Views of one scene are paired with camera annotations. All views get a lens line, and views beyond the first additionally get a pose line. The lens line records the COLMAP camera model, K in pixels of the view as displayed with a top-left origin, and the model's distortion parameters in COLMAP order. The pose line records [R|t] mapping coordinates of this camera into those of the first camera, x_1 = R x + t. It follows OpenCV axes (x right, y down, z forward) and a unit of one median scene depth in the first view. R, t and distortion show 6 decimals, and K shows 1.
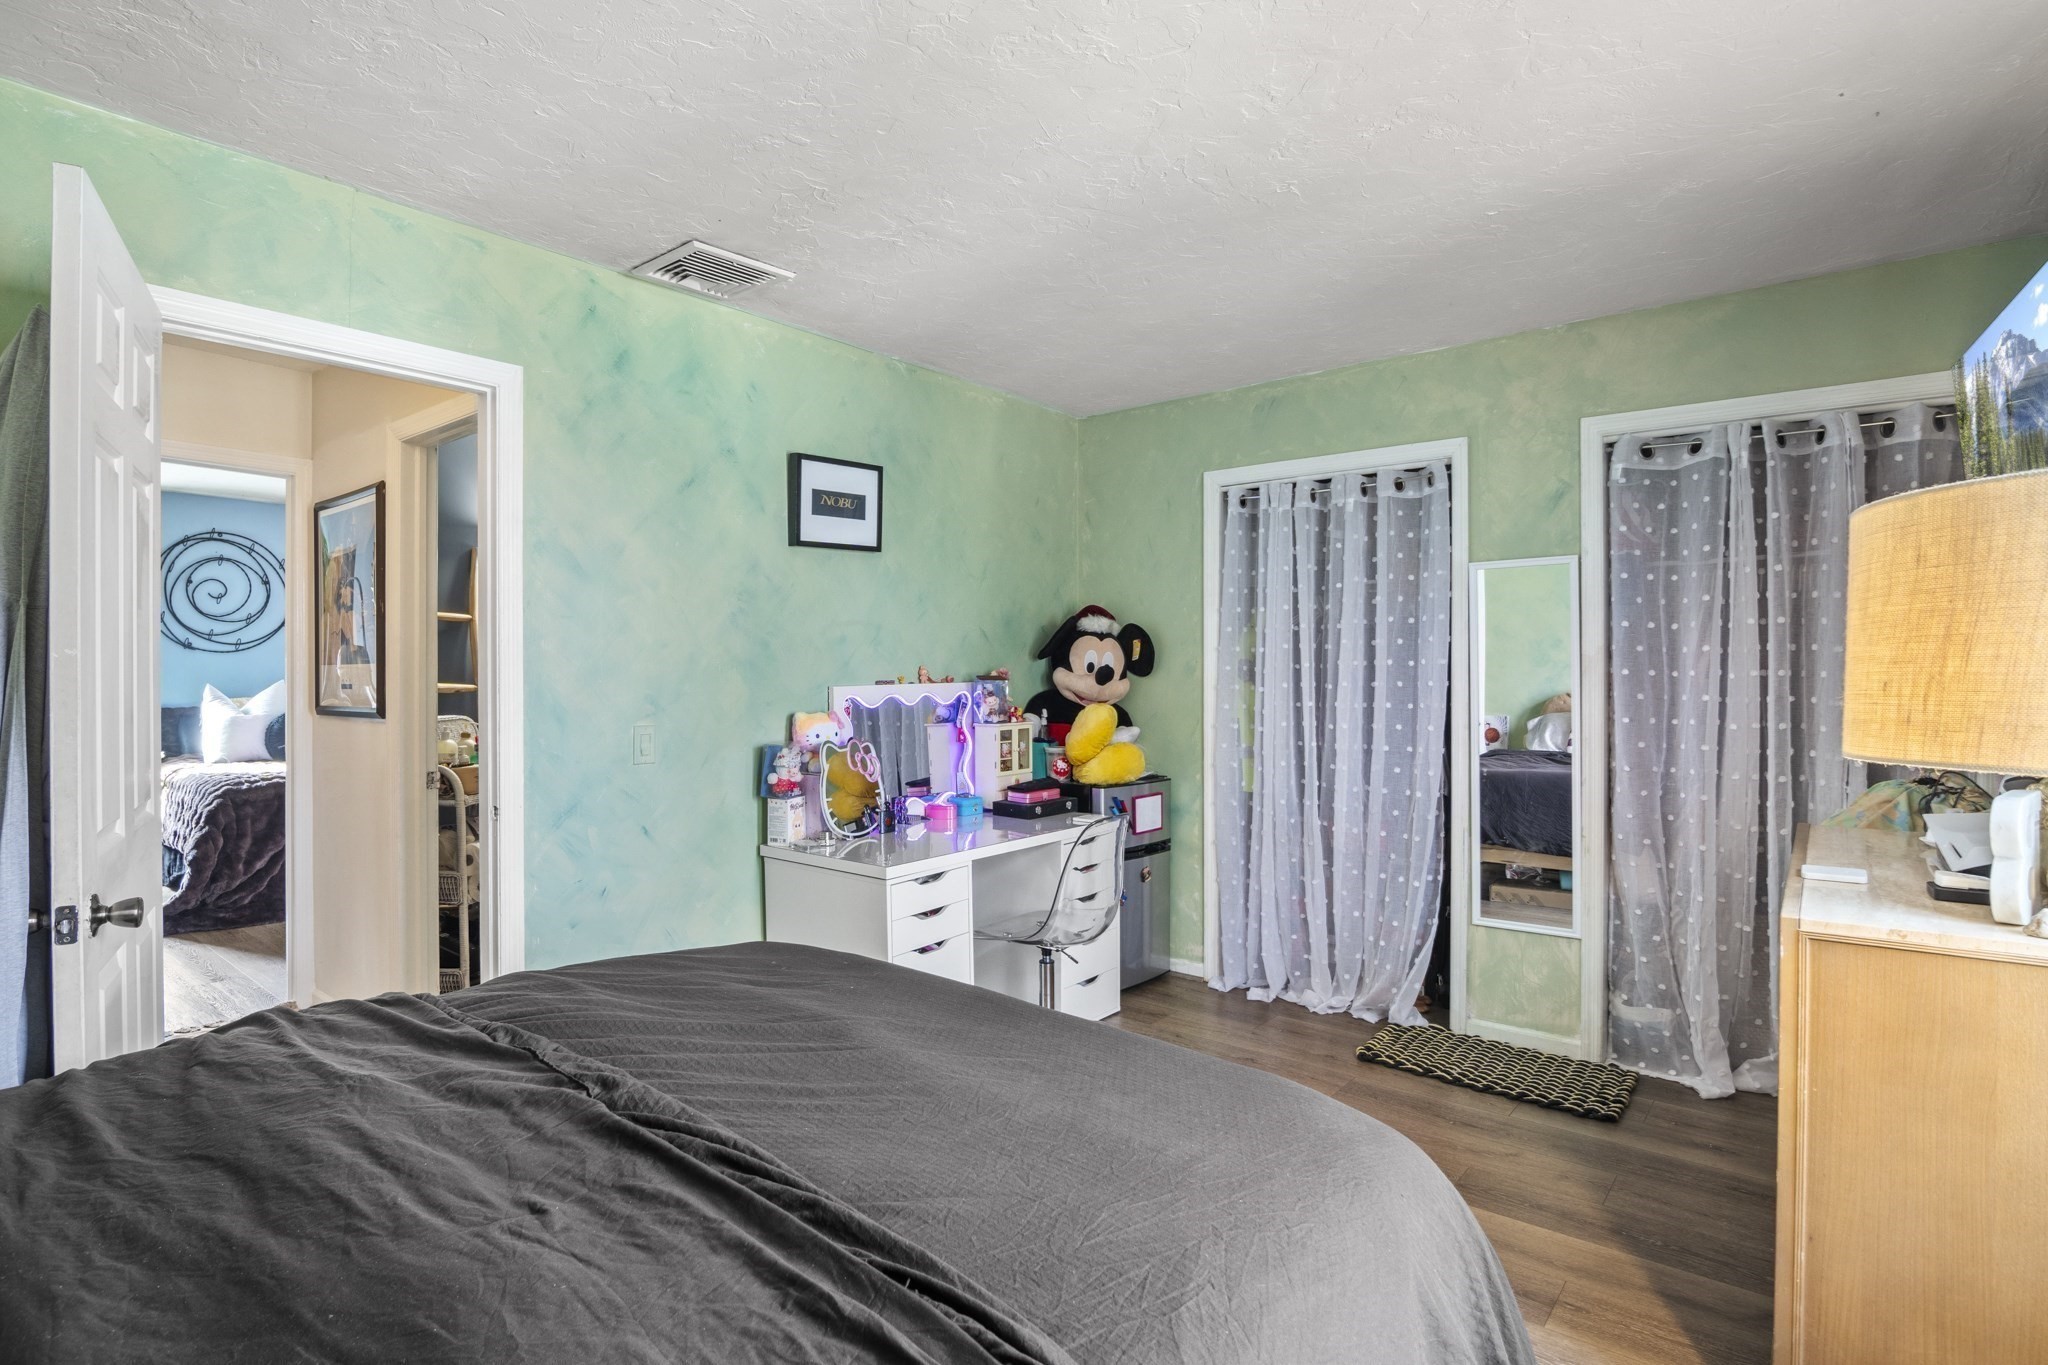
lens RADIAL K [[1022.3, 0, 1011.9], [0, 1022.3, 671.0], [0, 0, 1]] dist [-0.020330, -0.001777]
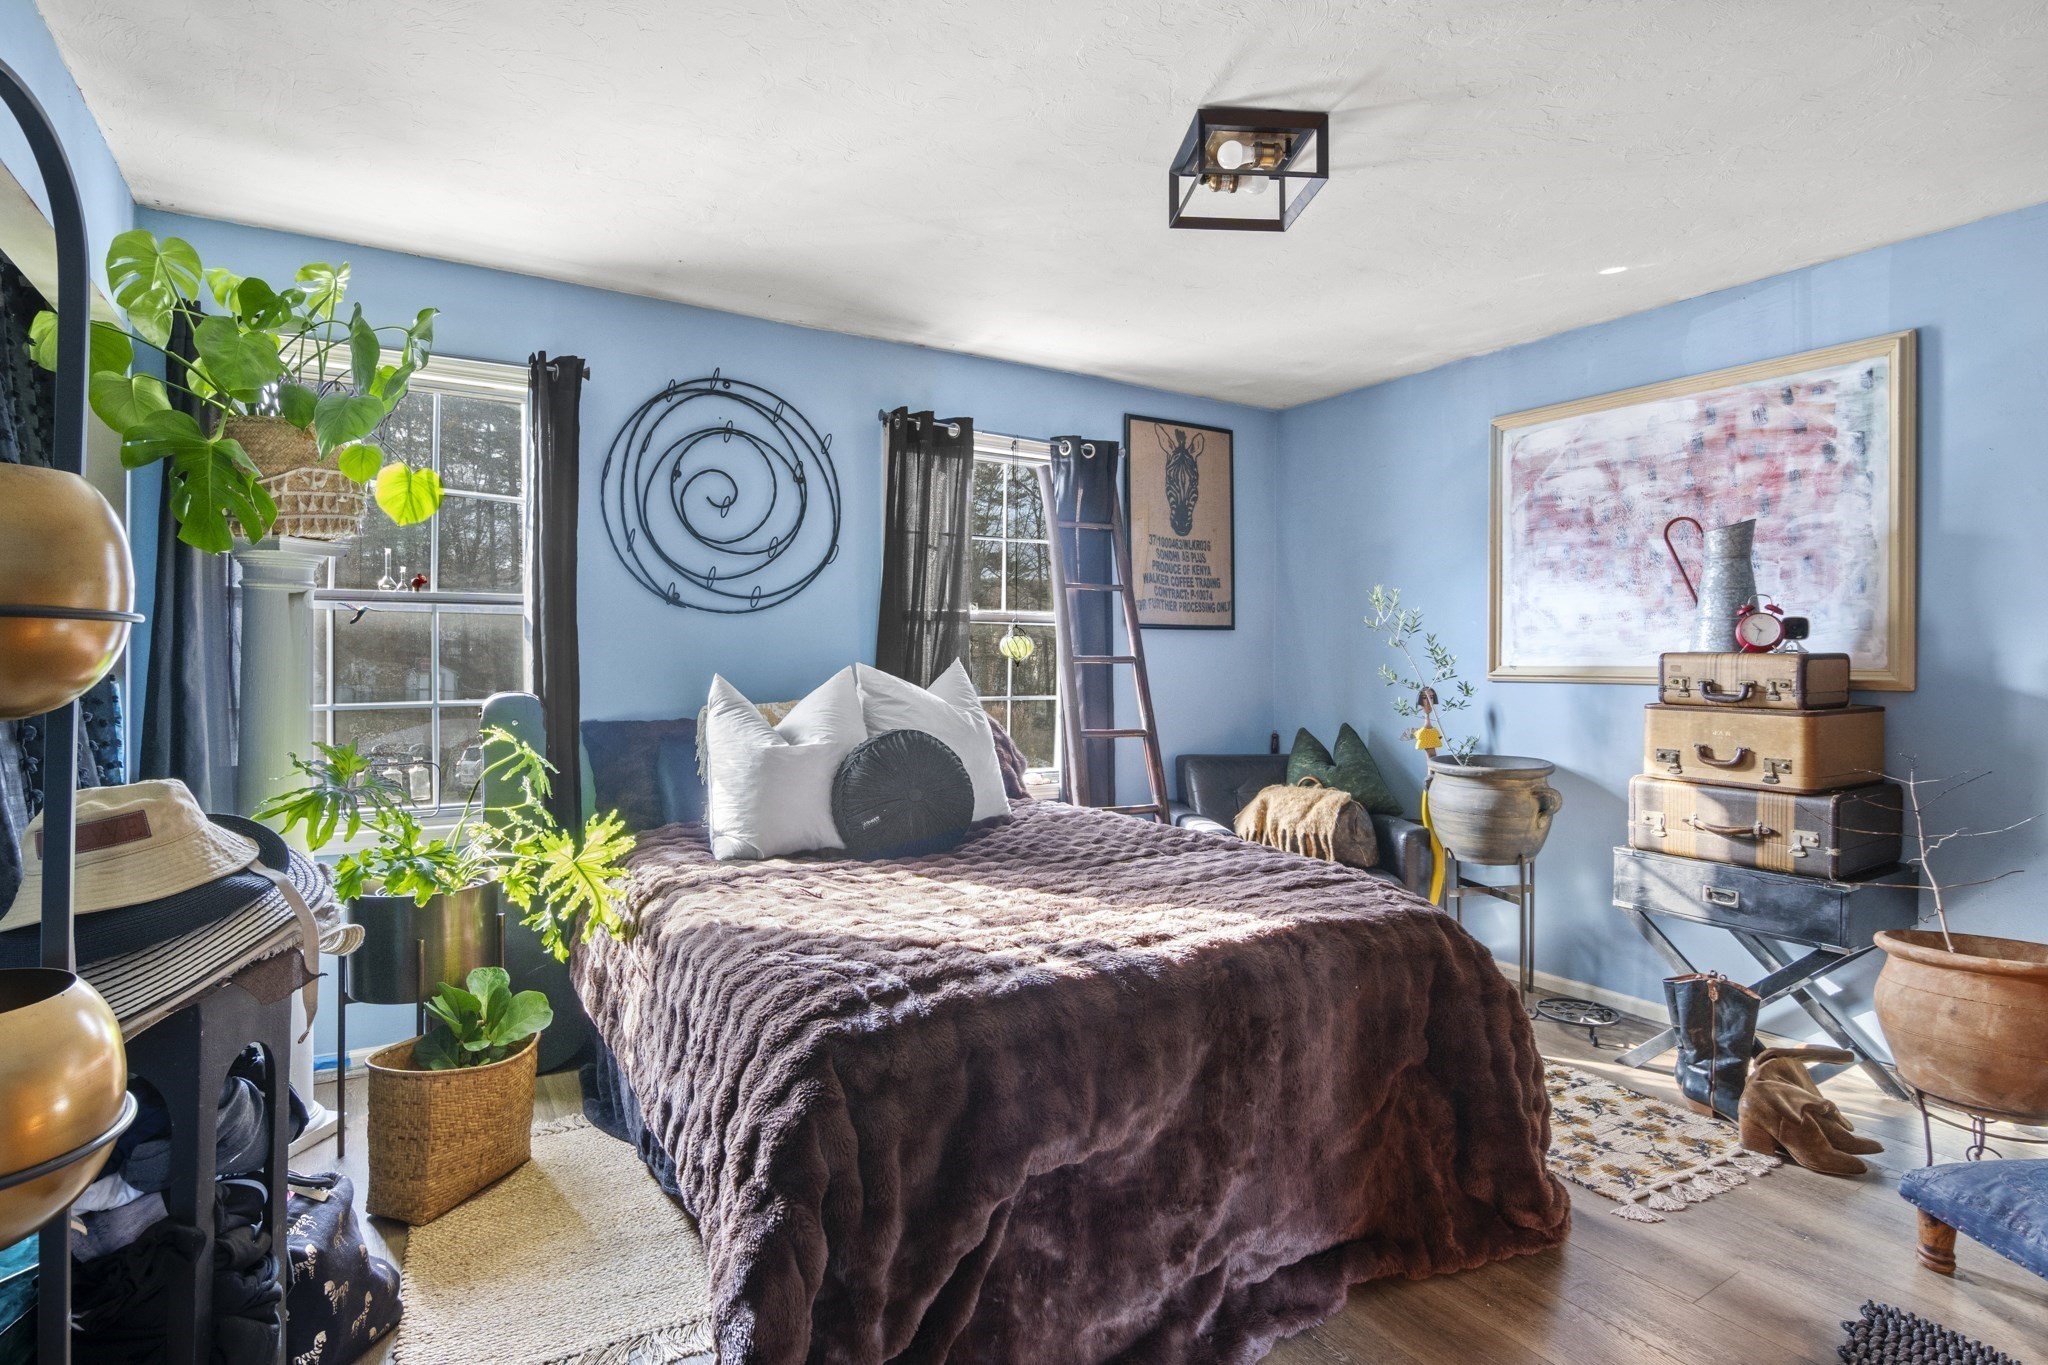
lens RADIAL K [[1022.3, 0, 1022.4], [0, 1022.3, 669.8], [0, 0, 1]] dist [-0.020330, -0.001777]
pose [[0.946757, 0.005884, -0.321894, -0.485012], [-0.005308, 0.999982, 0.002669, 0.008304], [0.321904, -0.000818, 0.946772, 0.569207]]
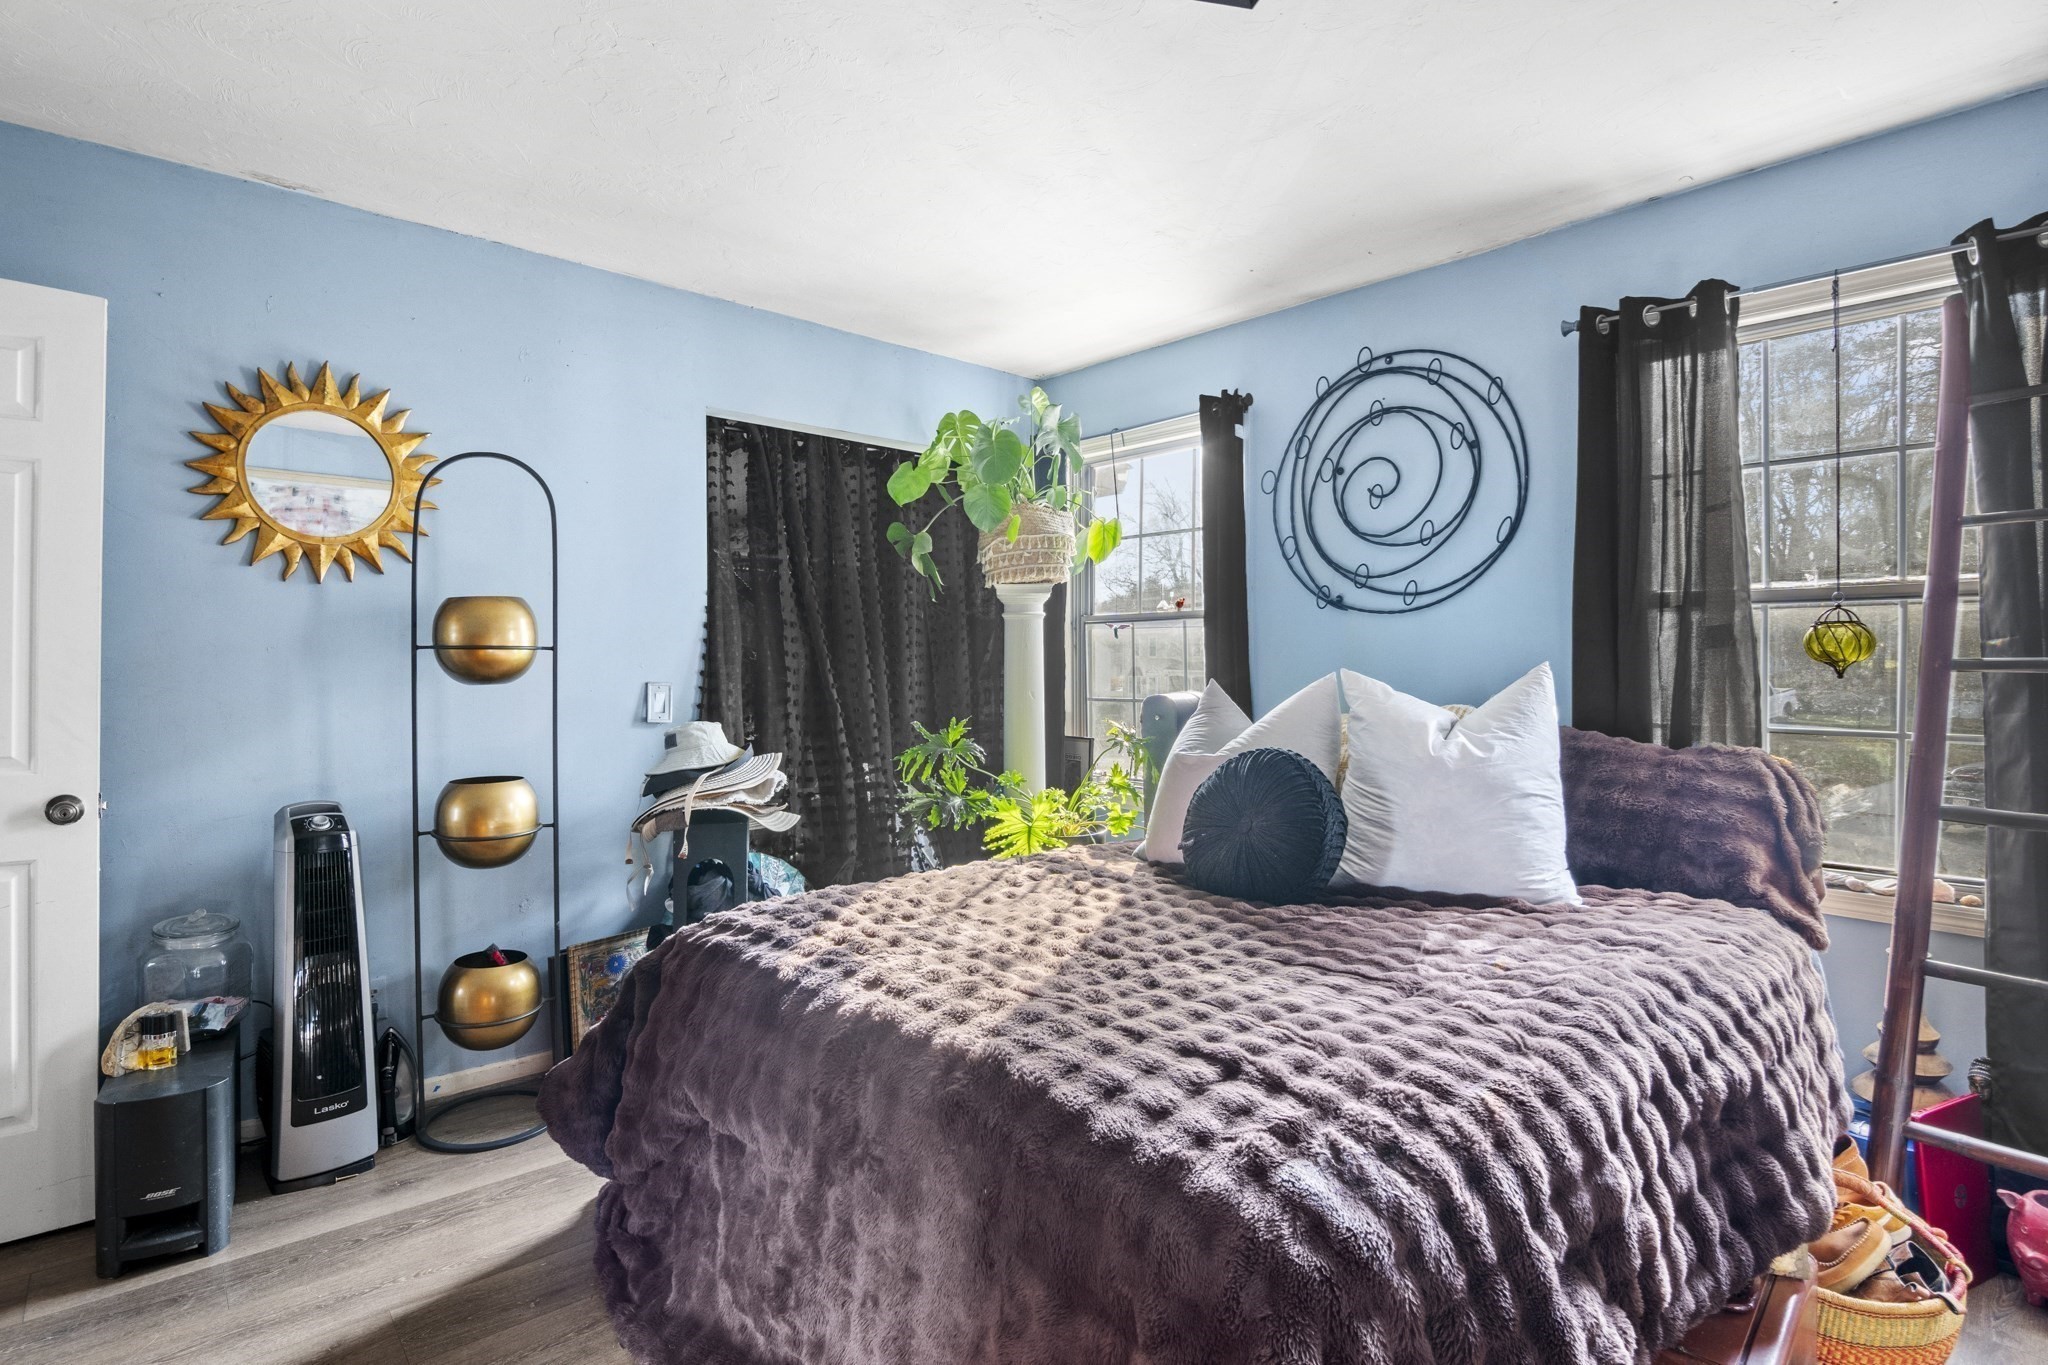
lens RADIAL K [[1022.3, 0, 1011.9], [0, 1022.3, 670.7], [0, 0, 1]] dist [-0.020330, -0.001777]
pose [[-0.172546, 0.008675, -0.984963, -0.301303], [-0.009562, 0.999899, 0.010481, 0.004500], [0.984955, 0.011227, -0.172446, 0.930607]]
